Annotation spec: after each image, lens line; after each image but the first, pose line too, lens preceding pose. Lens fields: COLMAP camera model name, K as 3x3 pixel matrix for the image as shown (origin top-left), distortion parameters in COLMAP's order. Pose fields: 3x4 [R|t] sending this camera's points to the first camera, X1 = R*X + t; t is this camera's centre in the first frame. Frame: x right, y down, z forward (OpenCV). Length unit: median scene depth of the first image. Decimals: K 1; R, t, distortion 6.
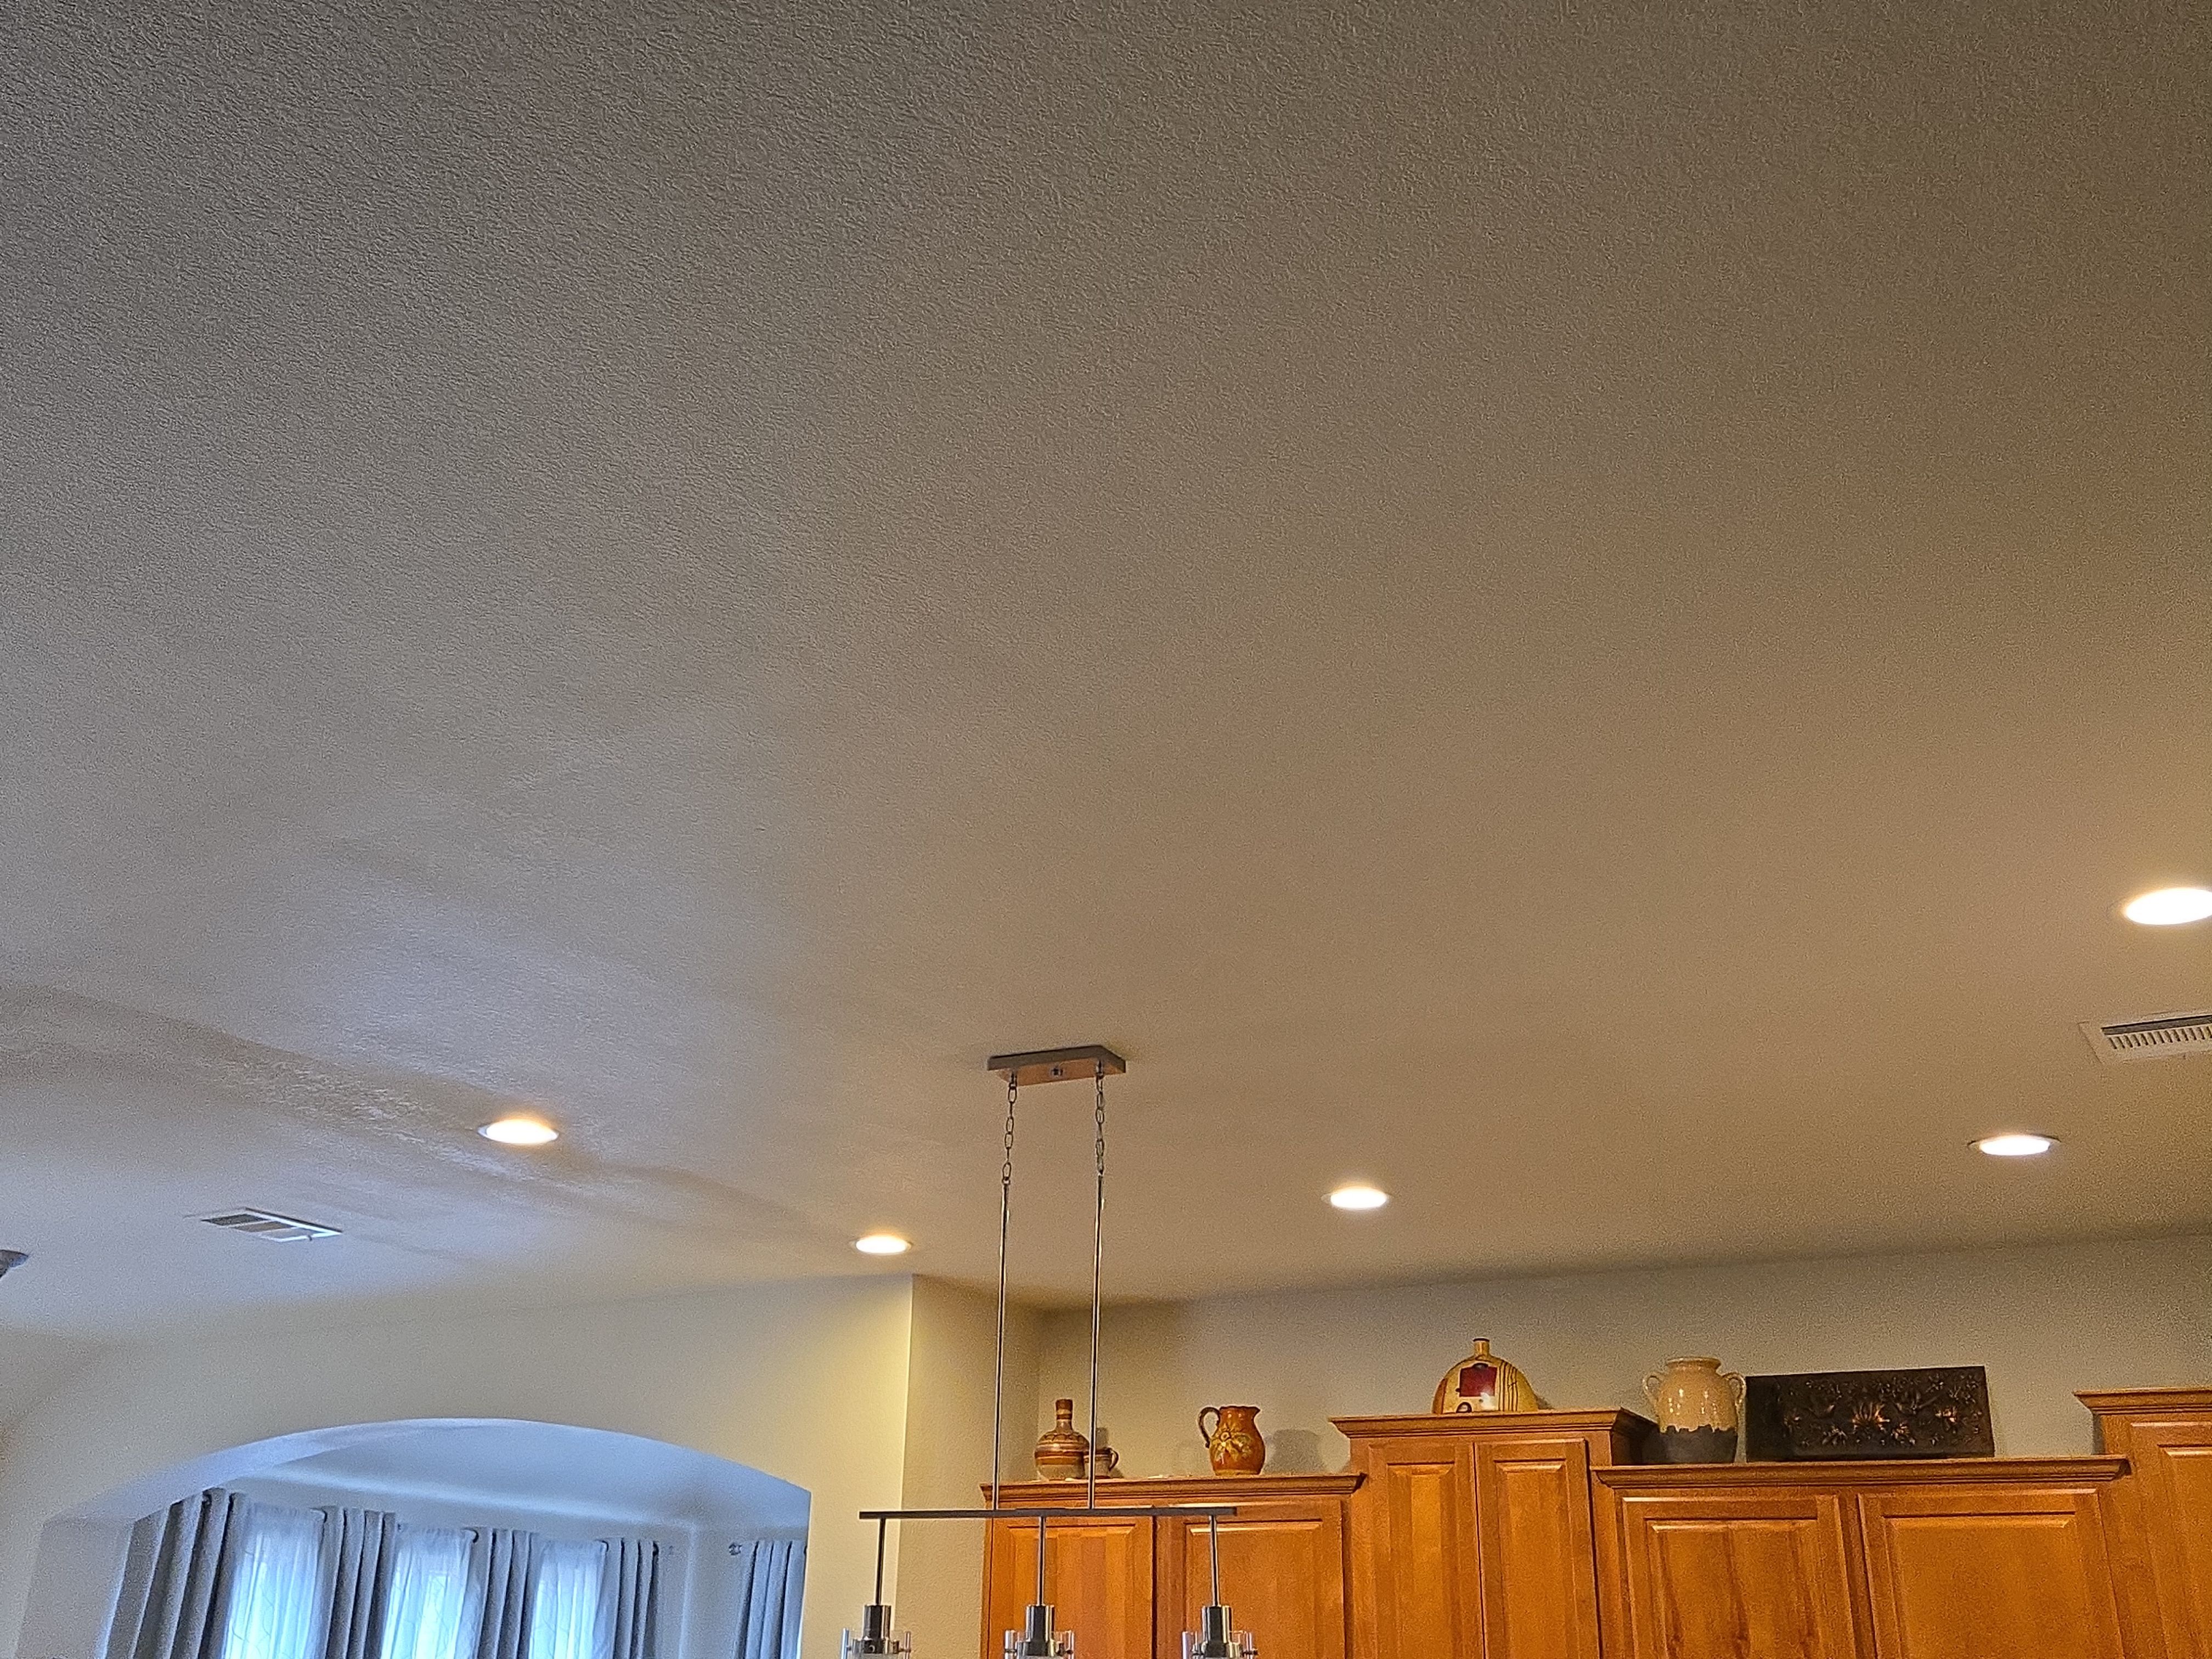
lens RADIAL K [[2204.0, 0, 1104.5], [0, 2204.0, 869.0], [0, 0, 1]] dist [0.047253, -0.016961]
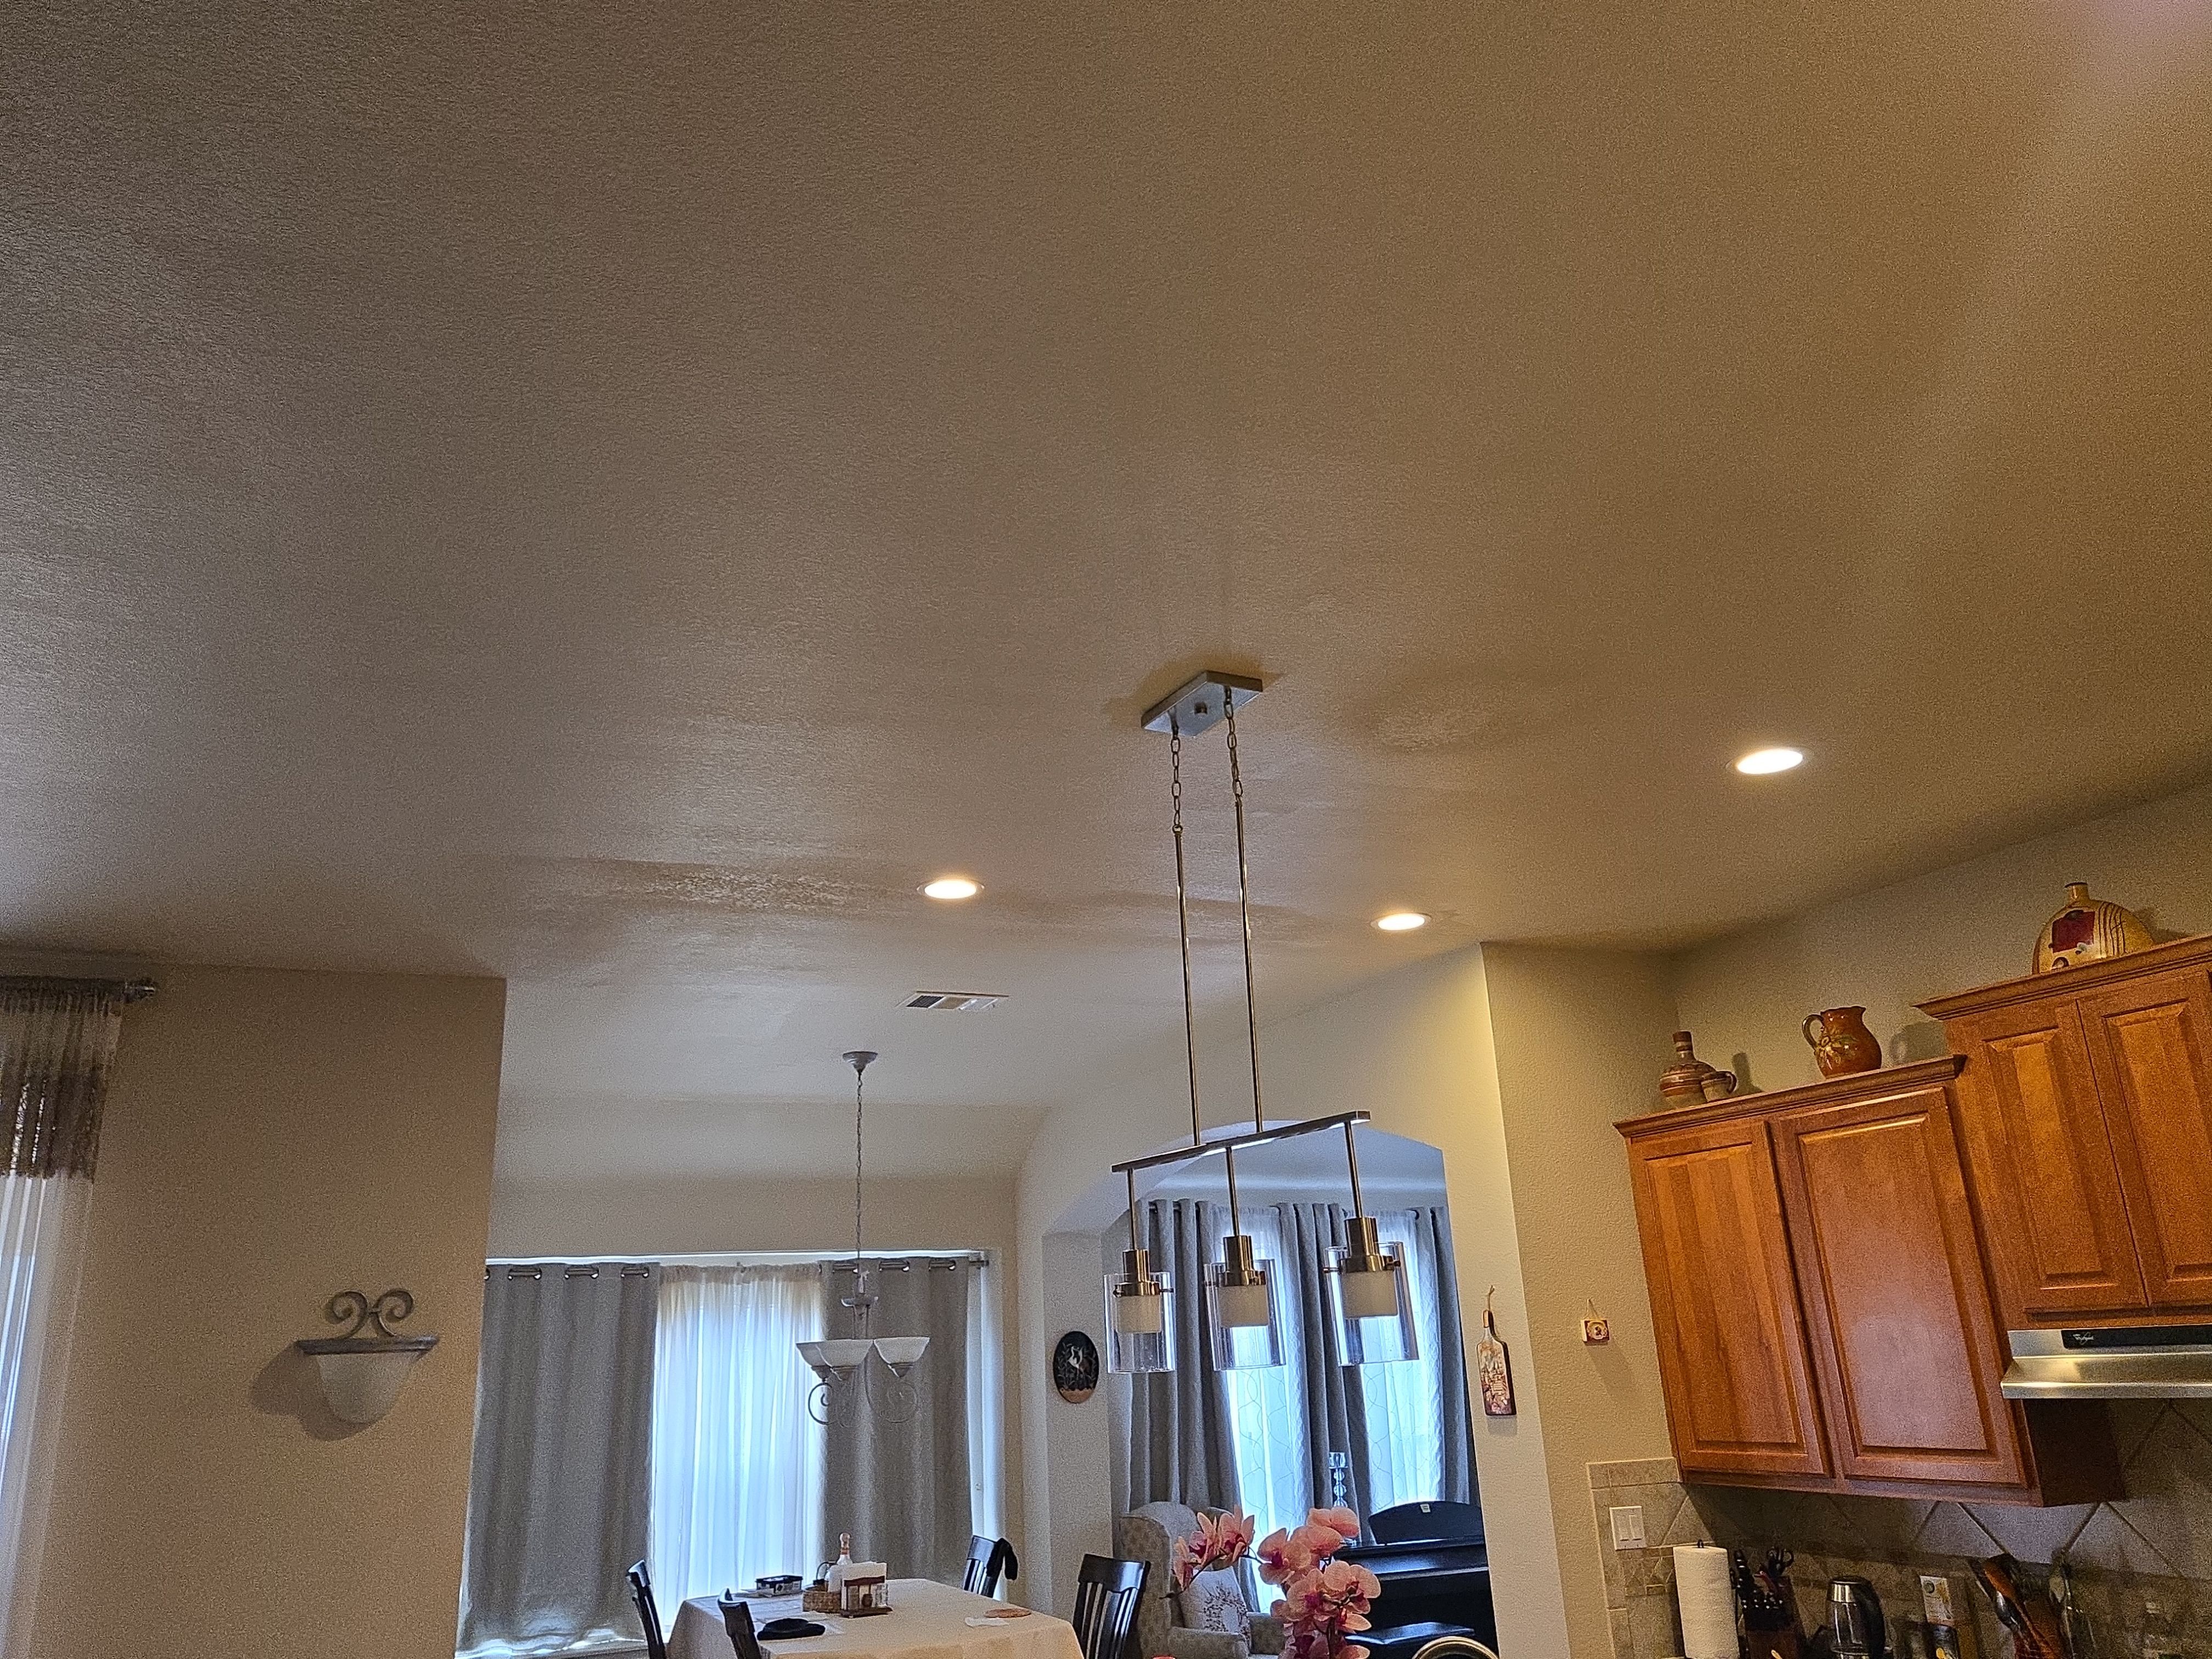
lens RADIAL K [[1618.9, 0, 1106.0], [0, 1618.9, 829.5], [0, 0, 1]] dist [0.072542, -0.092475]
pose [[0.788431, -0.239648, -0.566521, 0.243249], [0.271512, 0.961996, -0.029075, 0.108868], [0.551958, -0.130894, 0.823535, 0.266606]]
